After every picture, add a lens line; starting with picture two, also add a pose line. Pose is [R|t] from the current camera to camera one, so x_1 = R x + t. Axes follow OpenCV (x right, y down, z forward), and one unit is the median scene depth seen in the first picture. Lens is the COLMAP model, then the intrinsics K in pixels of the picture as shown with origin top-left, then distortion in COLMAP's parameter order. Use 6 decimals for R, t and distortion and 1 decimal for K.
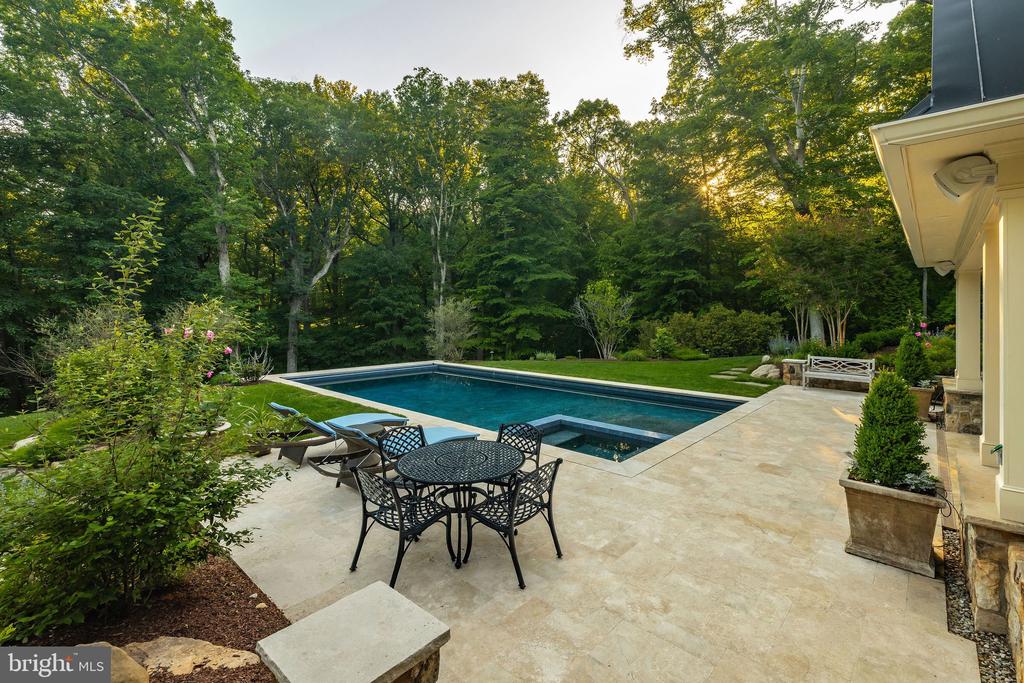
lens RADIAL K [[440.8, 0, 549.7], [0, 440.8, 319.1], [0, 0, 1]] dist [0.000530, 0.001032]
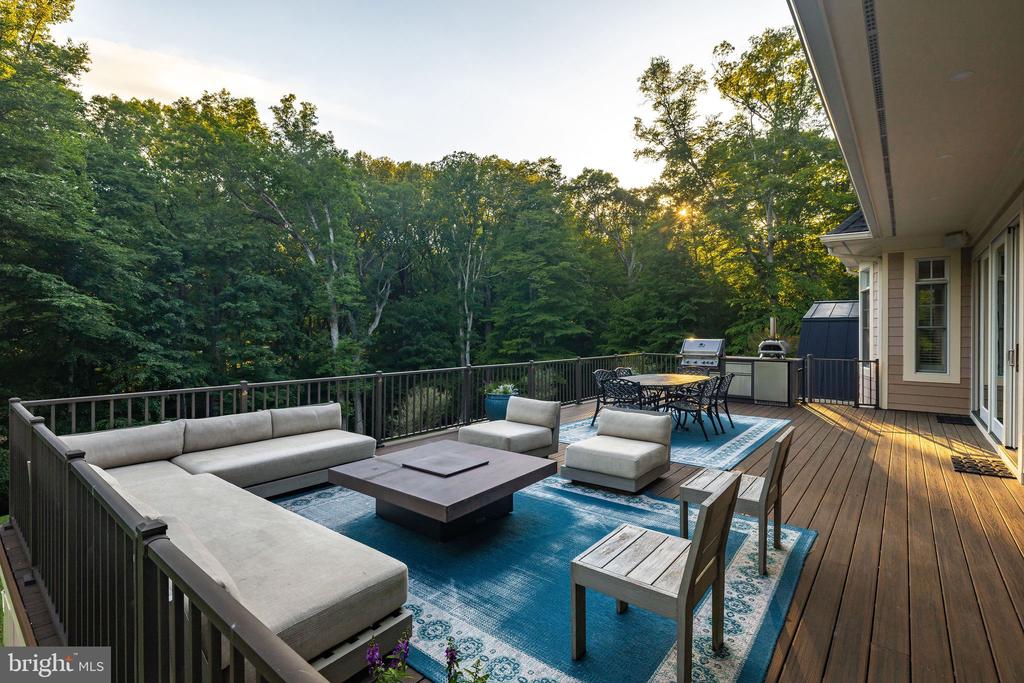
lens RADIAL K [[478.2, 0, 521.3], [0, 478.2, 339.6], [0, 0, 1]] dist [-0.014328, 0.001080]
pose [[0.999551, -0.003322, 0.029777, -0.190940], [0.003043, 0.999951, 0.009413, -0.091977], [-0.029807, -0.009318, 0.999512, -0.350025]]
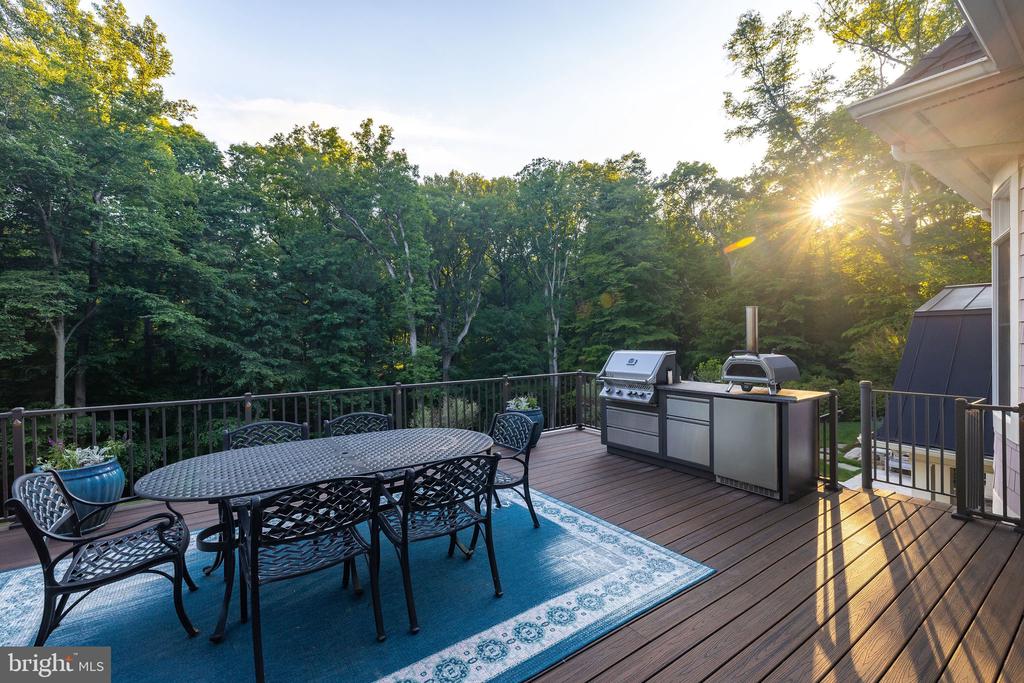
lens RADIAL K [[440.8, 0, 522.3], [0, 440.8, 345.4], [0, 0, 1]] dist [0.000530, 0.001032]
pose [[0.970389, -0.012033, -0.241246, -0.064024], [0.014398, 0.999864, 0.008044, -0.092952], [0.241116, -0.011279, 0.970431, -0.206643]]
